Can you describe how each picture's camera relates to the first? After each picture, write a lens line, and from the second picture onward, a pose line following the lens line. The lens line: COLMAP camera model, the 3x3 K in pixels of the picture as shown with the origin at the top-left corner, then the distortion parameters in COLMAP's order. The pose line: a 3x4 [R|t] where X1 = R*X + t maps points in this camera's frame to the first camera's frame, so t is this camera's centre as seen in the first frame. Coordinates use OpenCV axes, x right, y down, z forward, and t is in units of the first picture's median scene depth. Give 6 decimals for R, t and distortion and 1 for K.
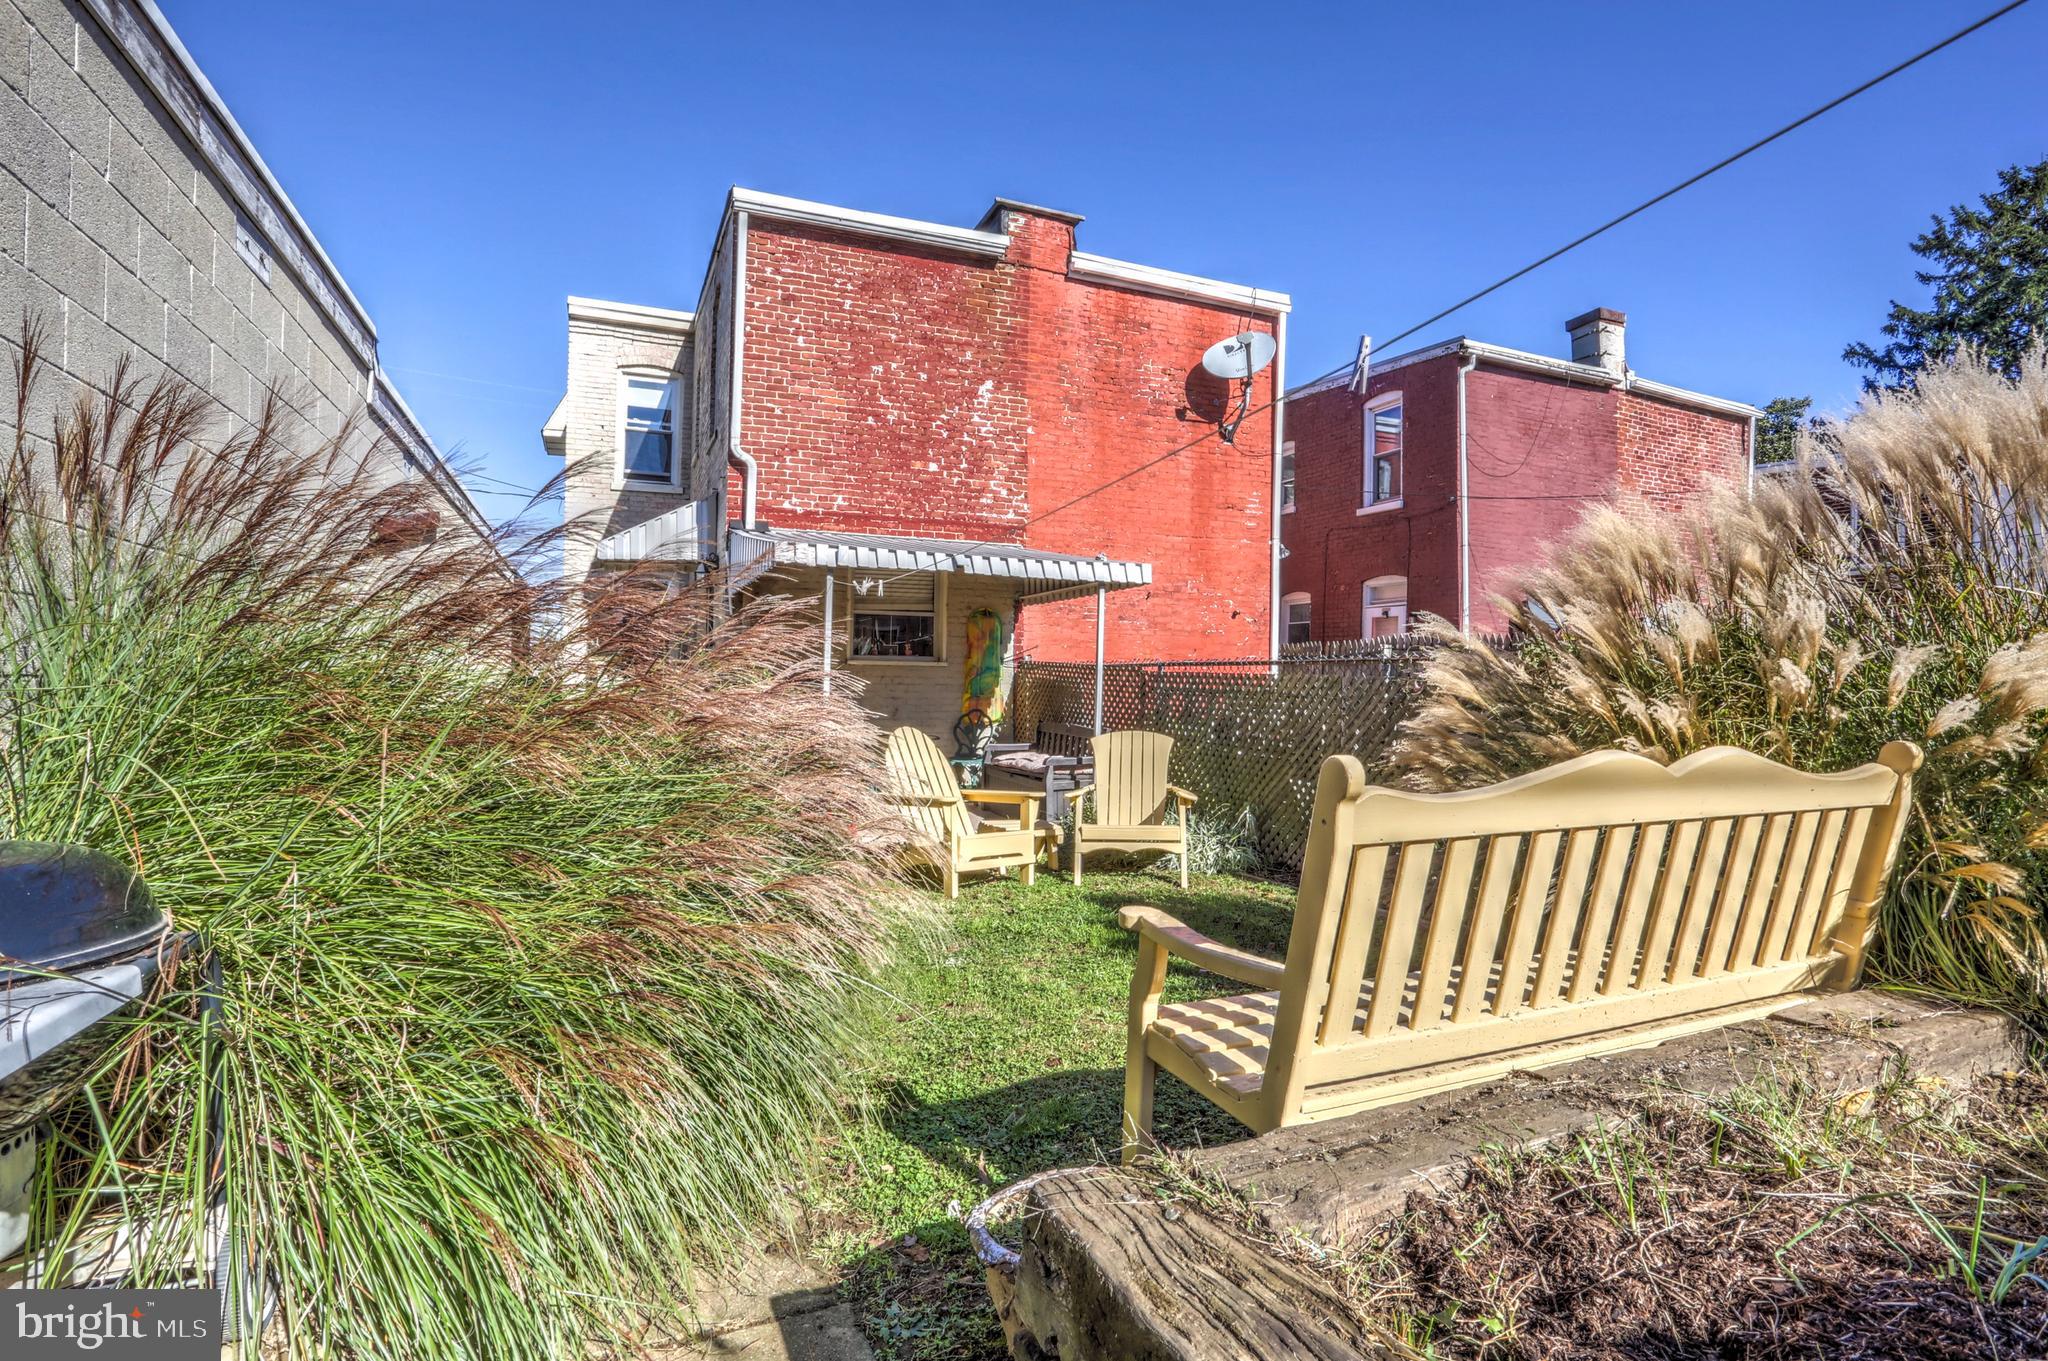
lens RADIAL K [[991.3, 0, 1020.5], [0, 991.3, 686.7], [0, 0, 1]] dist [-0.074846, 0.032621]
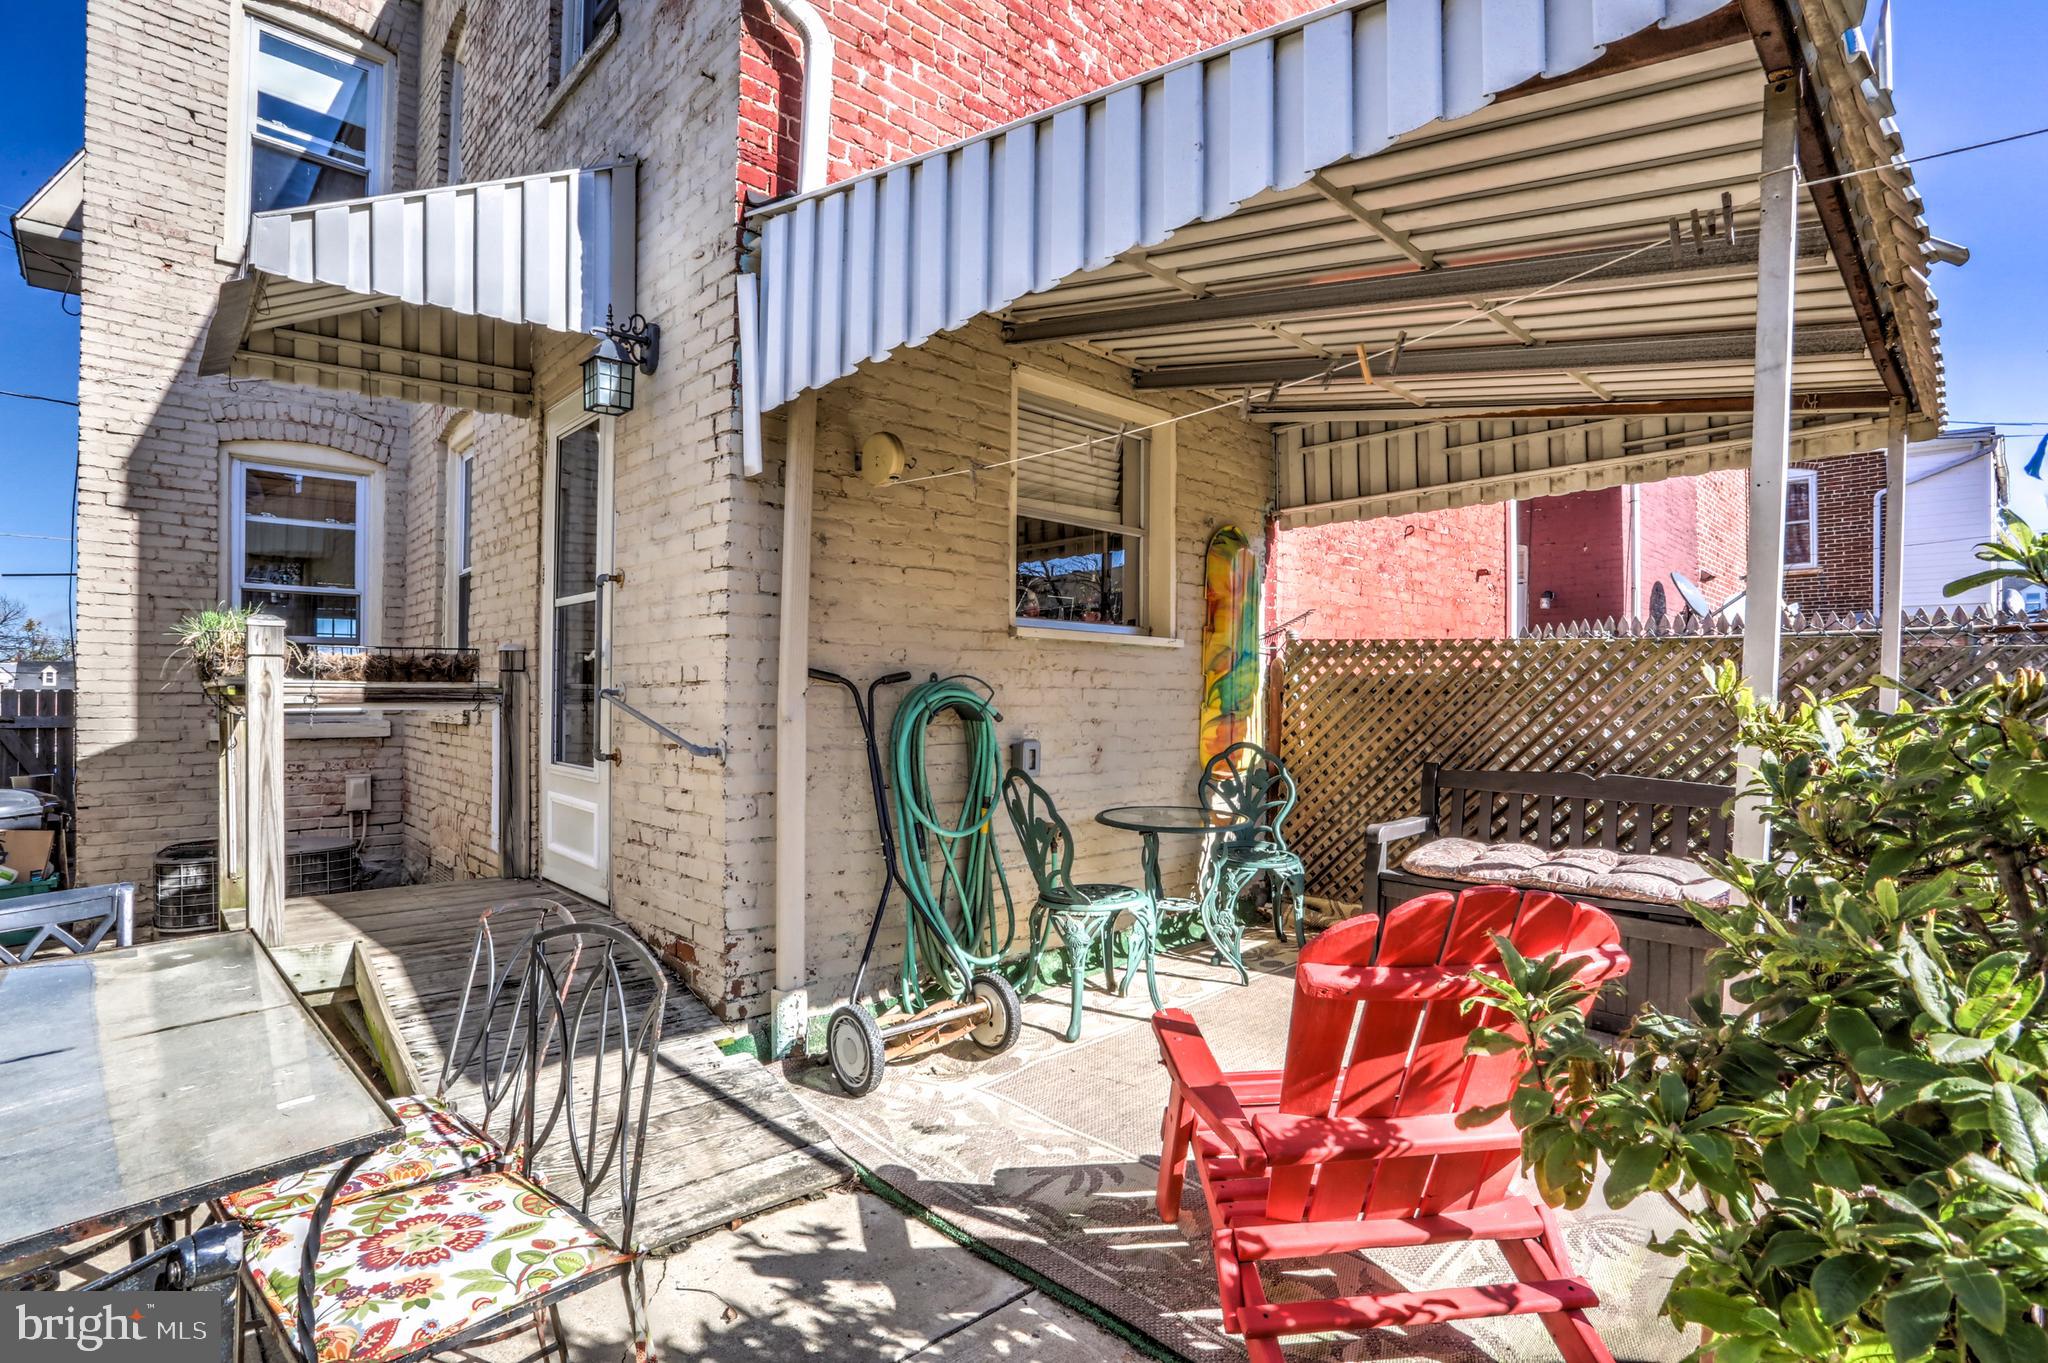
lens RADIAL K [[991.3, 0, 1020.5], [0, 991.3, 687.7], [0, 0, 1]] dist [-0.074846, 0.032621]
pose [[0.935934, 0.007308, 0.352100, -0.291264], [-0.007034, 0.999973, -0.002058, 0.000725], [-0.352106, -0.000551, 0.935960, 0.591115]]
